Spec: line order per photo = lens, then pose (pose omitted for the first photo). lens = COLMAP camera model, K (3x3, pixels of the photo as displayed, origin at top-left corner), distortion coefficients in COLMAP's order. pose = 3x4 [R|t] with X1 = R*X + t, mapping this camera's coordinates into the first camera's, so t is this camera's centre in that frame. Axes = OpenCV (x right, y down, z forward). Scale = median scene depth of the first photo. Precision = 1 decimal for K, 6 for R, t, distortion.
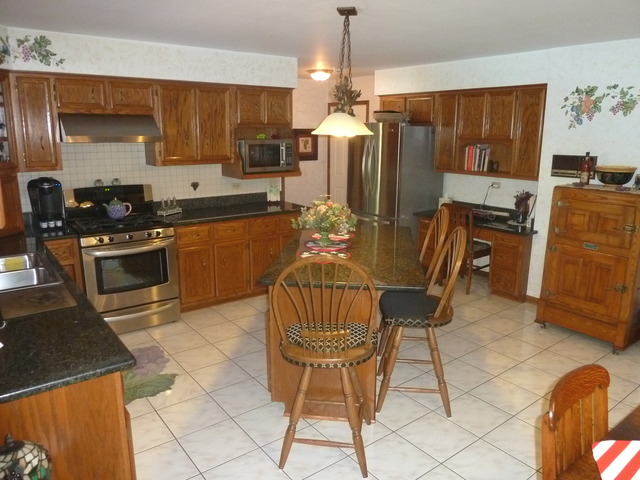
lens RADIAL K [[480.8, 0, 320.0], [0, 480.8, 240.0], [0, 0, 1]] dist [-0.016969, -0.003453]
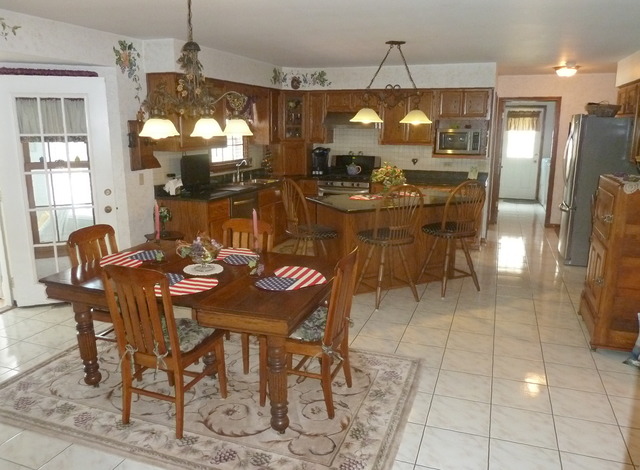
lens RADIAL K [[496.4, 0, 320.0], [0, 496.4, 235.0], [0, 0, 1]] dist [-0.003135, 0.000365]
pose [[0.537113, 0.181110, -0.823838, 0.928076], [-0.193514, 0.977085, 0.088635, 0.026353], [0.821013, 0.111817, 0.559852, -0.026998]]
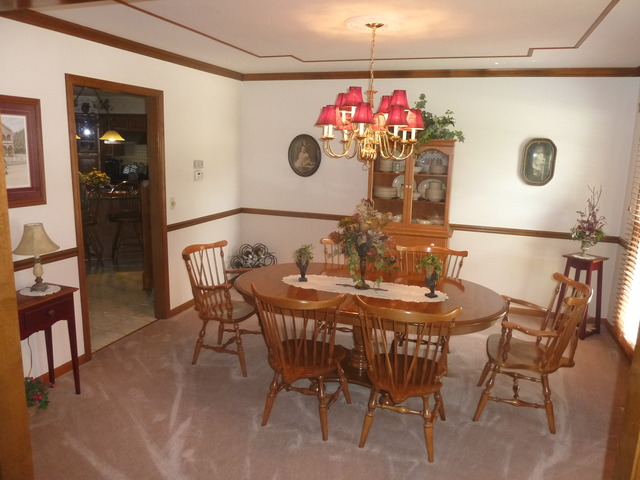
lens RADIAL K [[480.8, 0, 320.0], [0, 480.8, 240.0], [0, 0, 1]] dist [-0.016969, -0.003453]
pose [[0.550364, 0.176361, -0.816086, 1.703571], [-0.217552, 0.973964, 0.063763, -0.100034], [0.806083, 0.142449, 0.574402, 0.473040]]
